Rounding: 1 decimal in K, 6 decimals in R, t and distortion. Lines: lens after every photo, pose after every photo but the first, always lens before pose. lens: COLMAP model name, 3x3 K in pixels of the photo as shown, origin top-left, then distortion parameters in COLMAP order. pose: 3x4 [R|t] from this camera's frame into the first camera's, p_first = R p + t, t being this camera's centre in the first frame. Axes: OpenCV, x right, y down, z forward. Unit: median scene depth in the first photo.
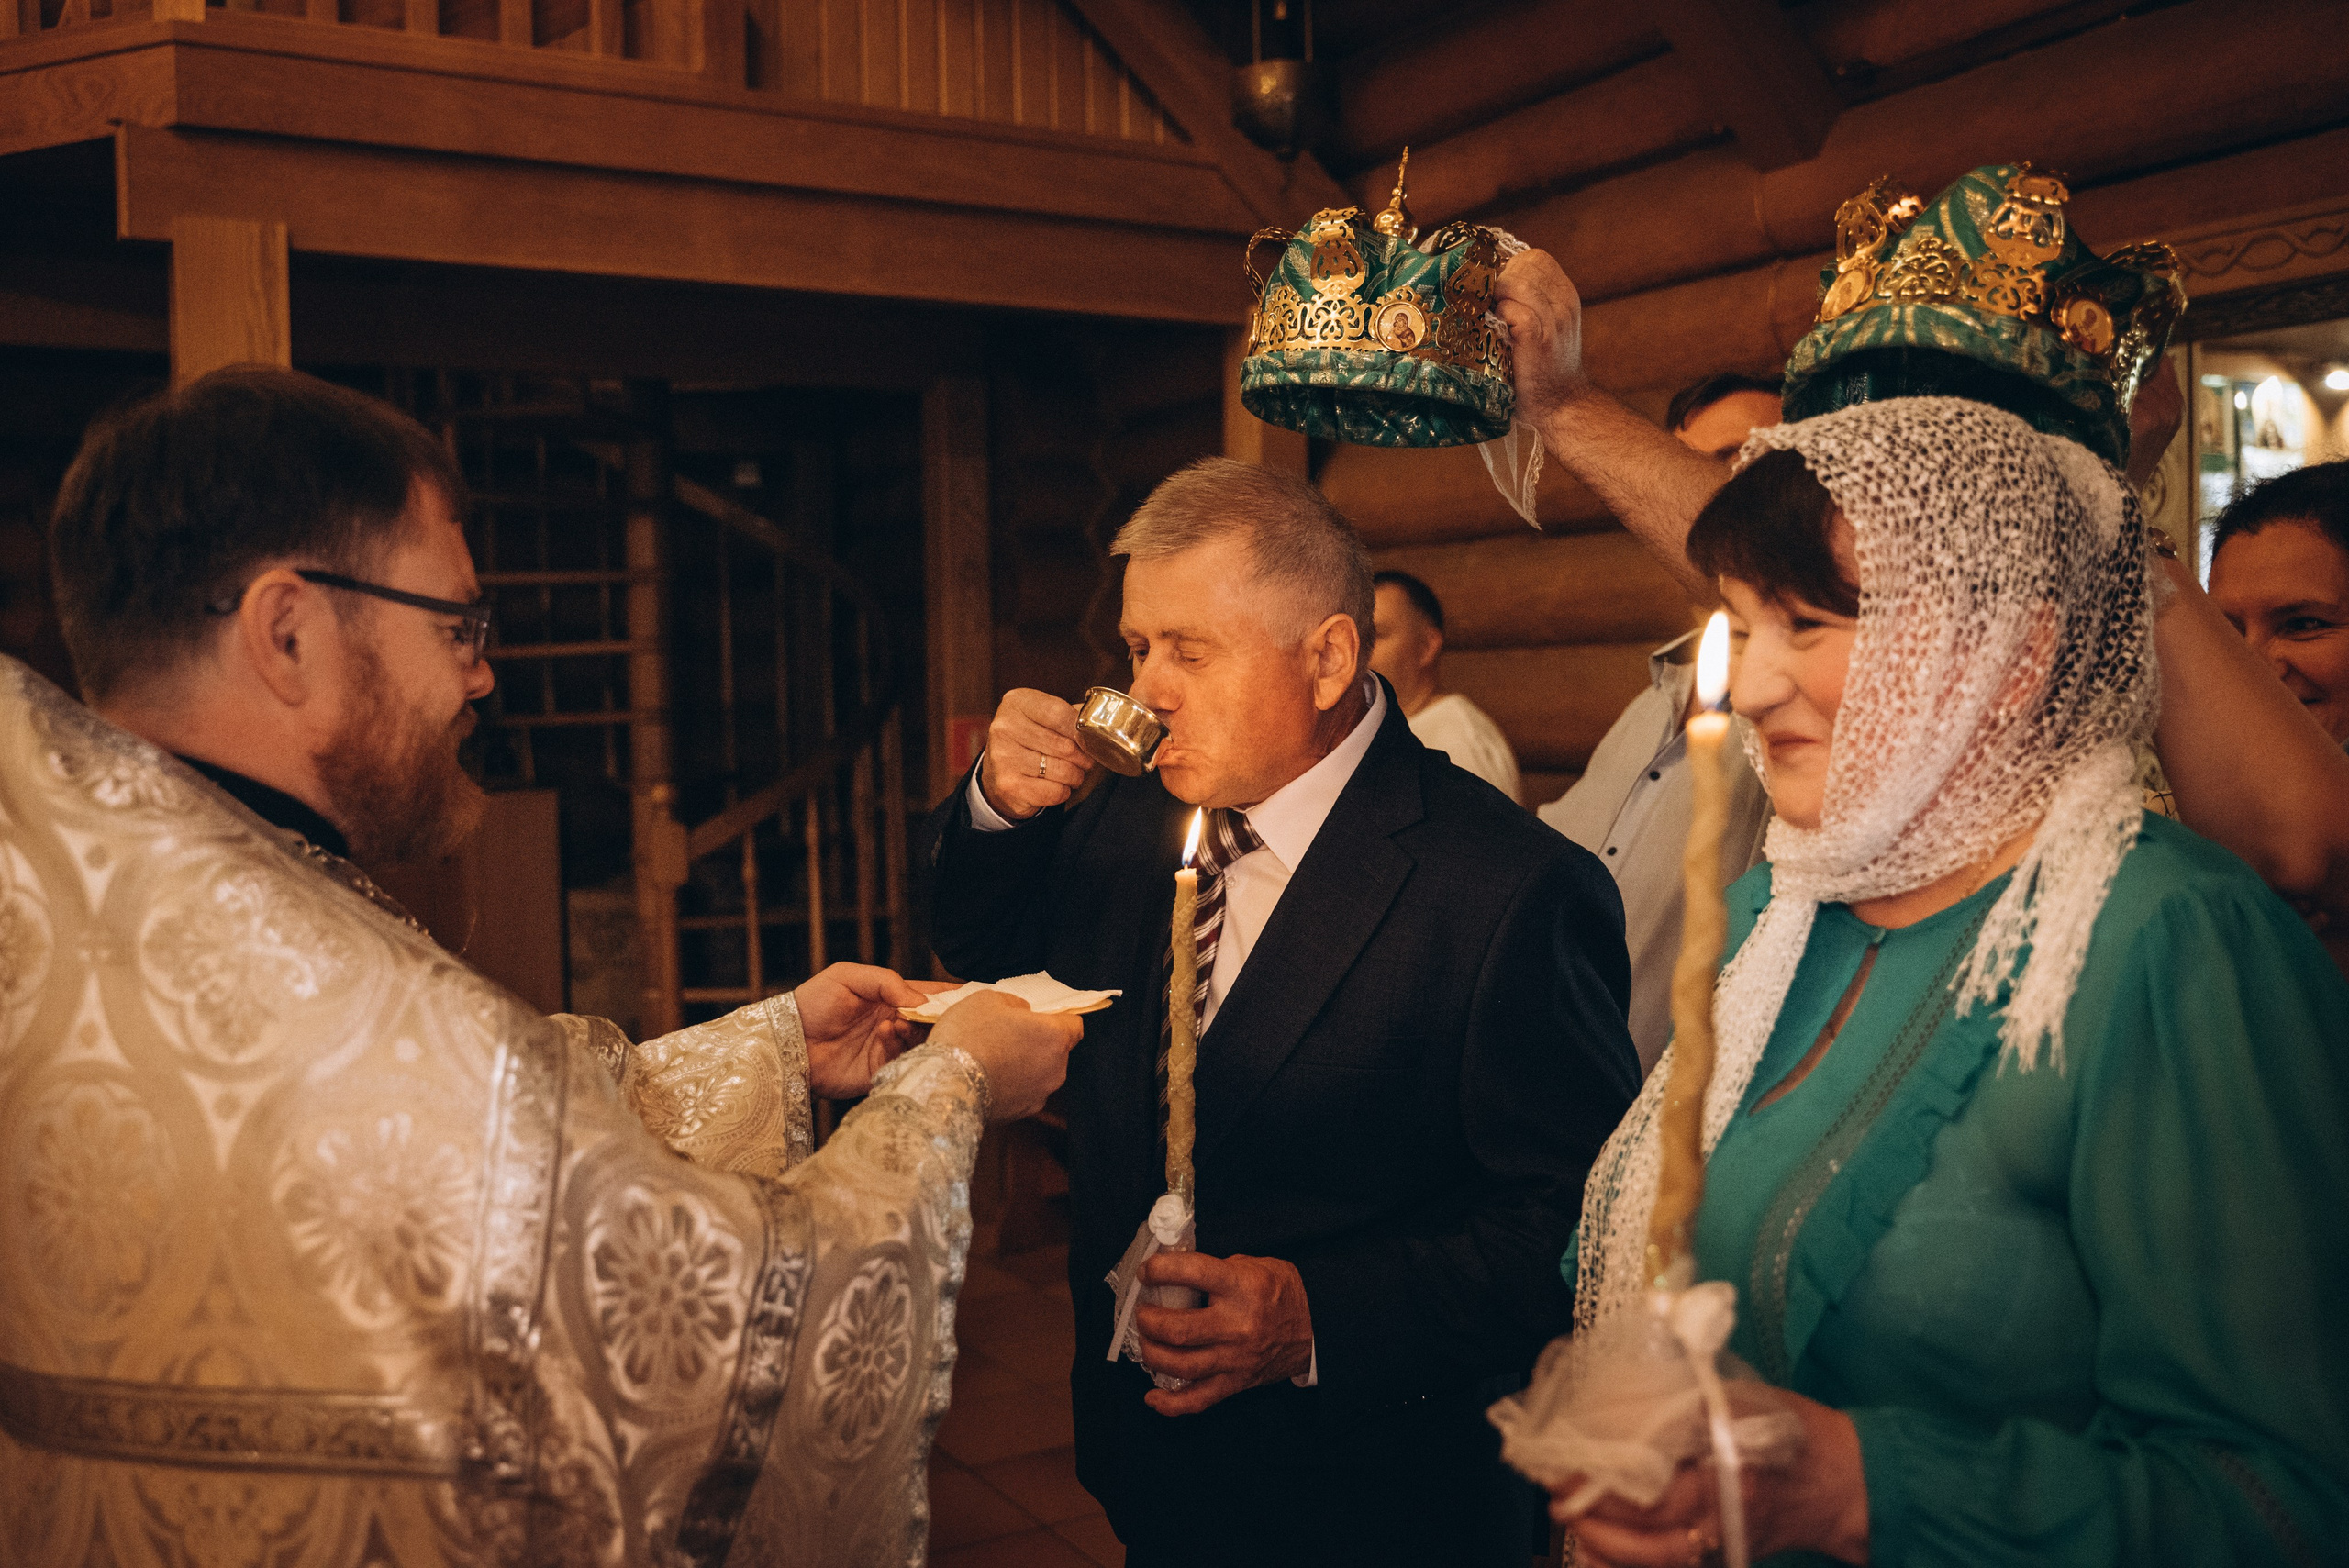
lens RADIAL K [[2059.4, 0, 1178.7], [0, 2059.4, 783.2], [0, 0, 1]] dist [-0.158714, 0.286501]
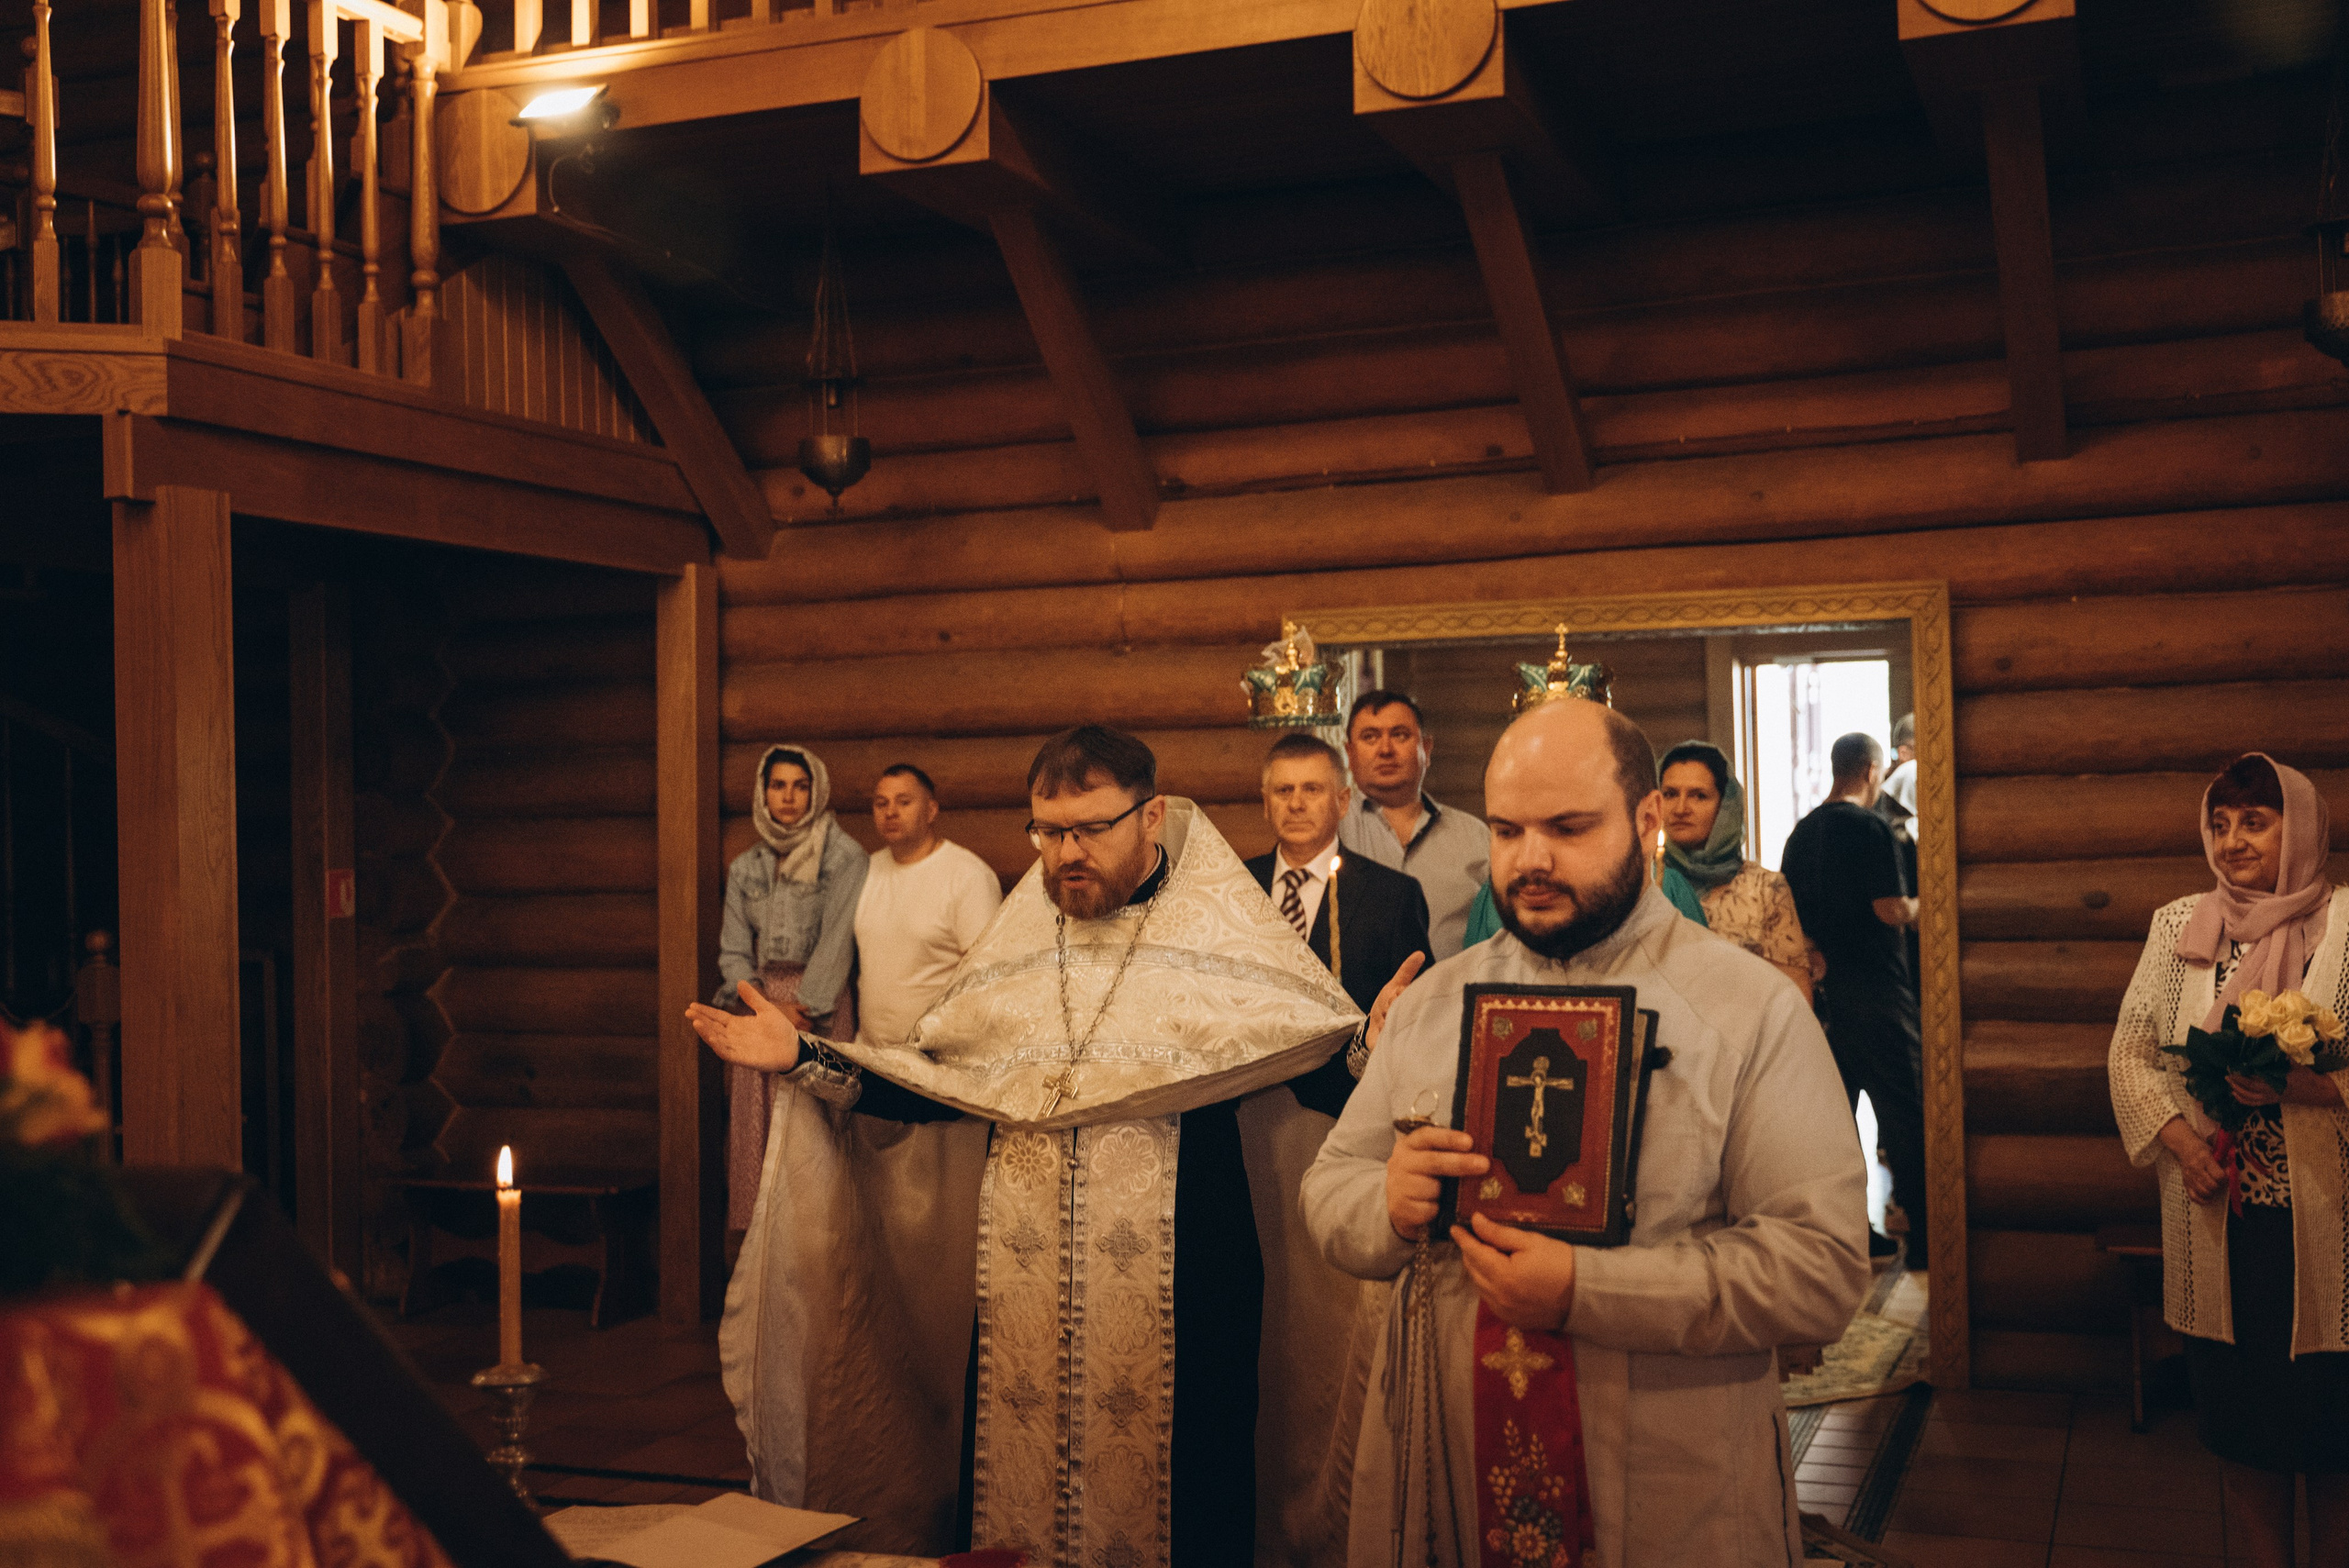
lens RADIAL K [[2509.2, 0, 1182.0], [0, 2509.2, 775.8], [0, 0, 1]] dist [-0.010587, 0.019861]
pose [[0.790830, 0.002951, 0.612029, -0.793591], [0.042133, 0.997354, -0.059252, 0.026198], [-0.610584, 0.072644, 0.788612, -0.570992]]
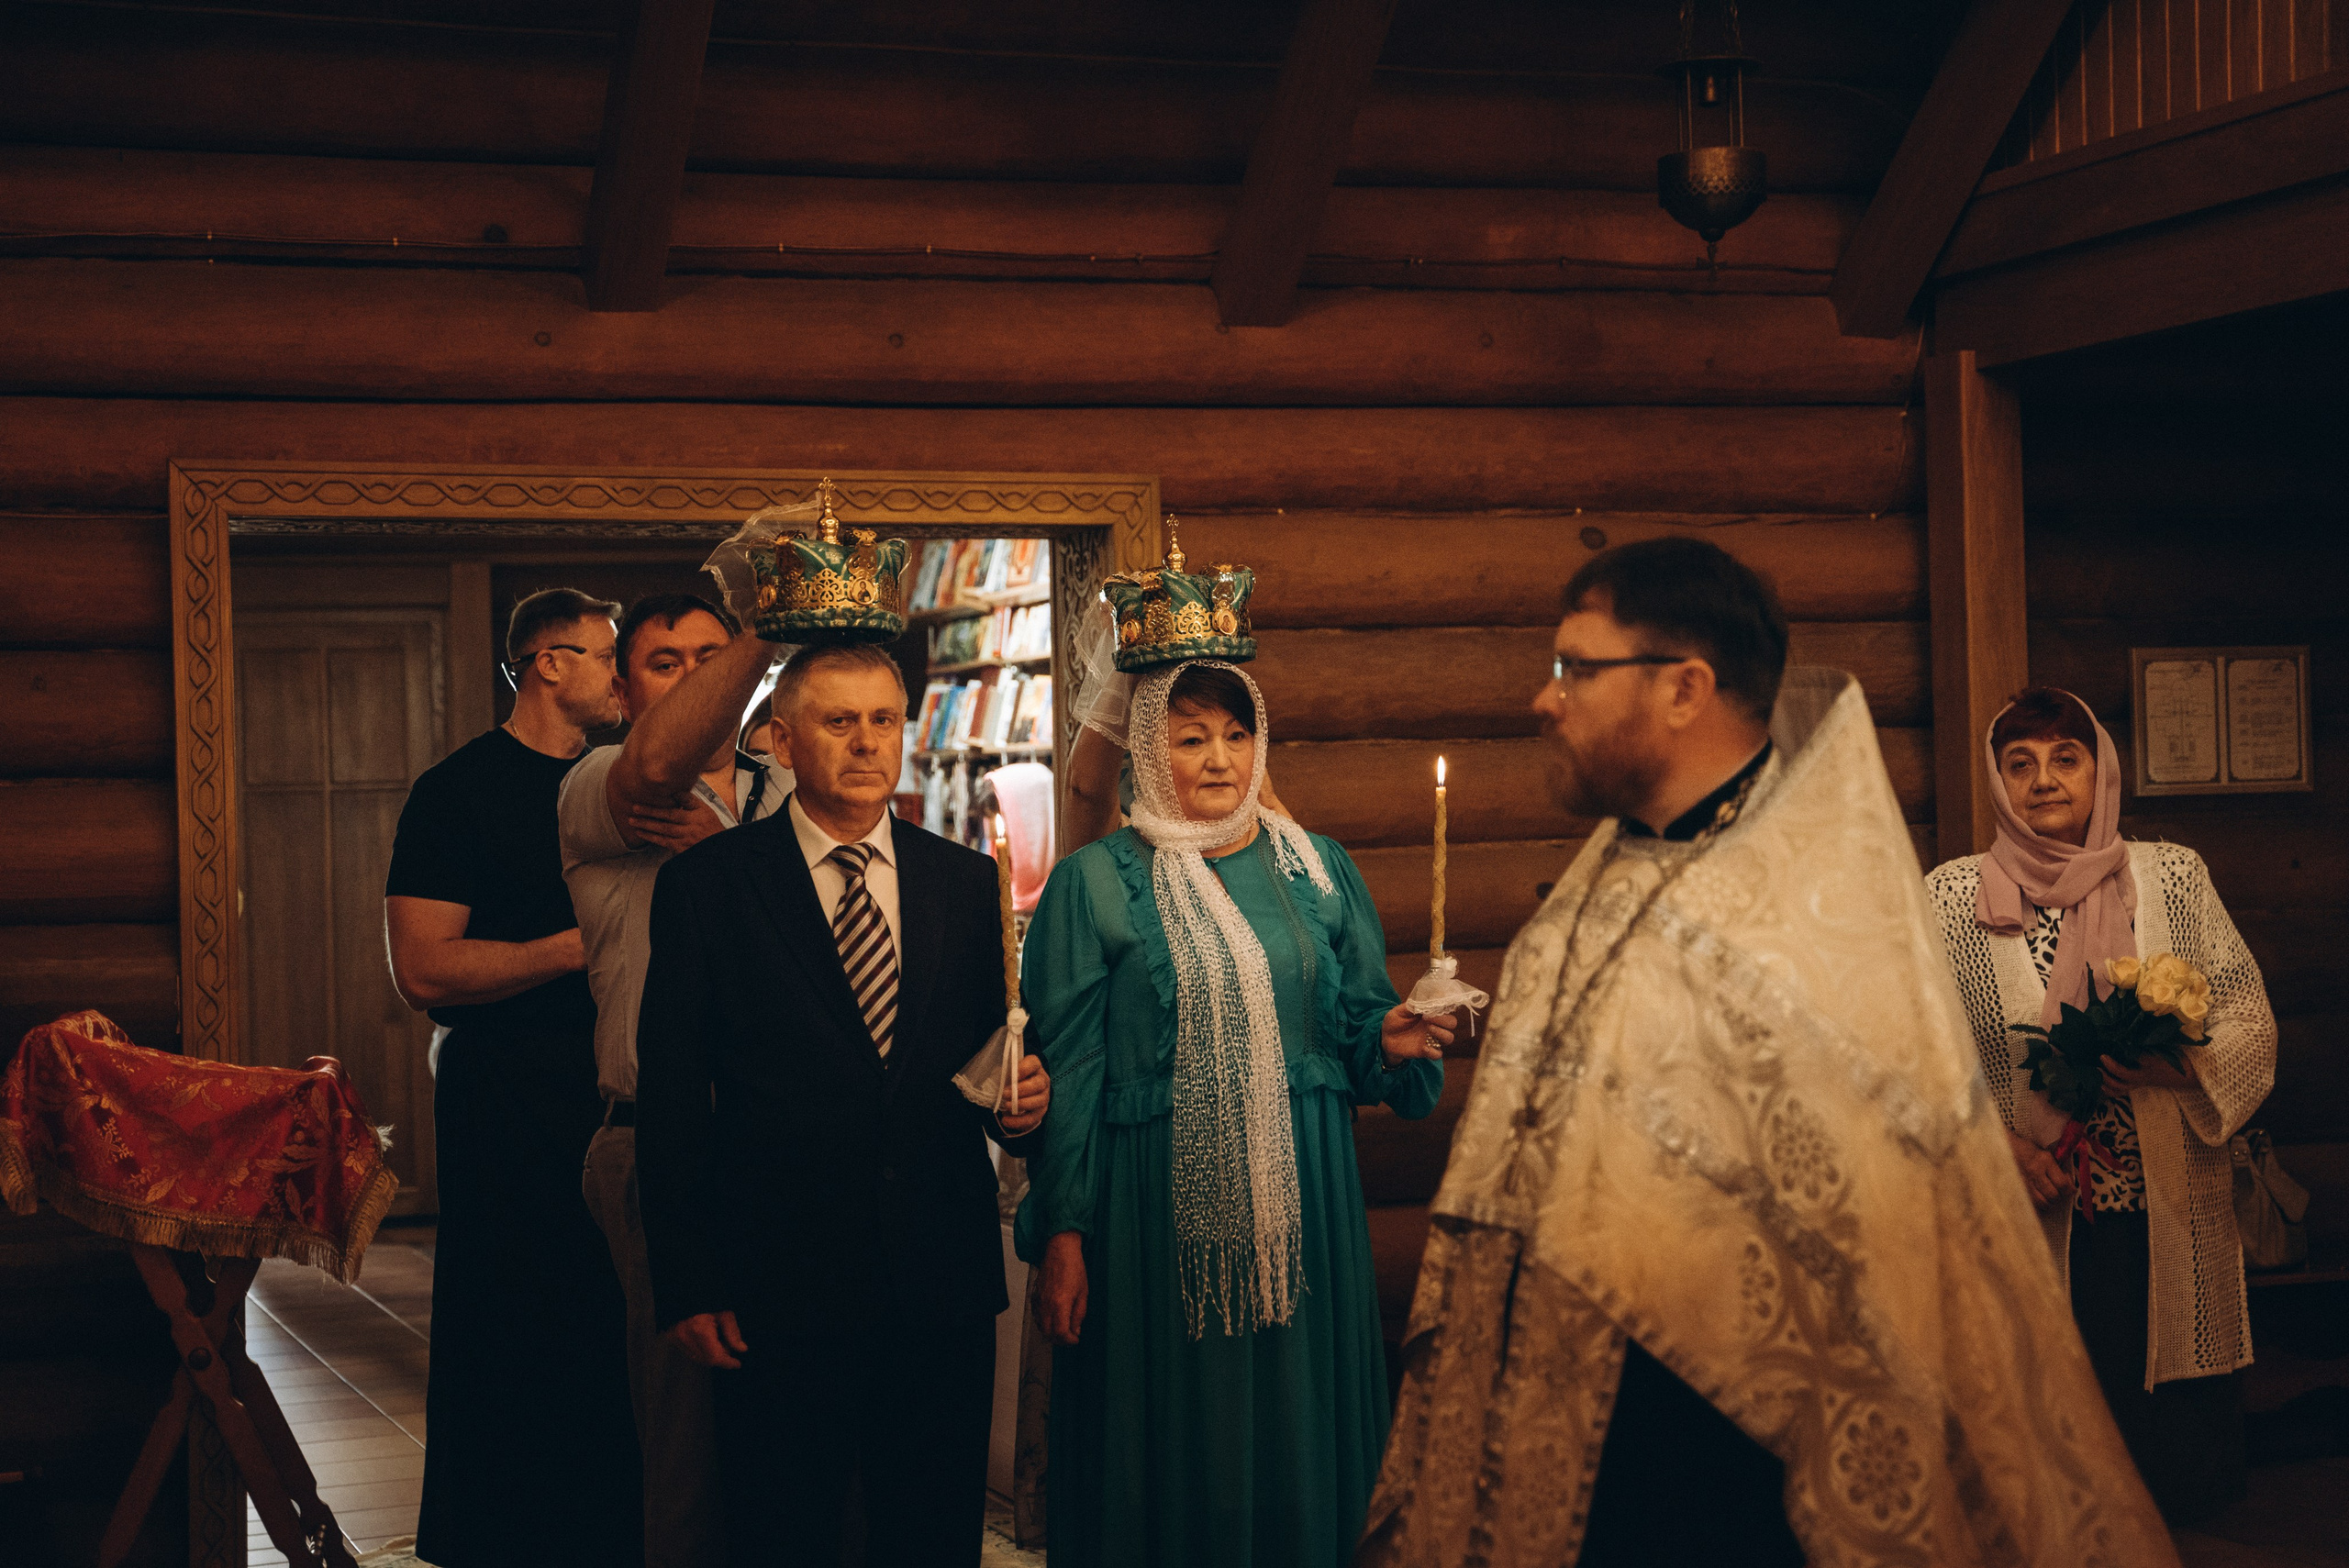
lens RADIAL K [[3683.3, 0, 1181.6], [0, 3683.3, 809.3], [0, 0, 1]] dist [0.142742, 0.216959]
pose [[0.171518, 0.013230, 0.985092, -1.128791], [0.073914, 0.996919, -0.026258, 0.031397], [-0.982404, 0.077316, 0.170012, 0.055319]]
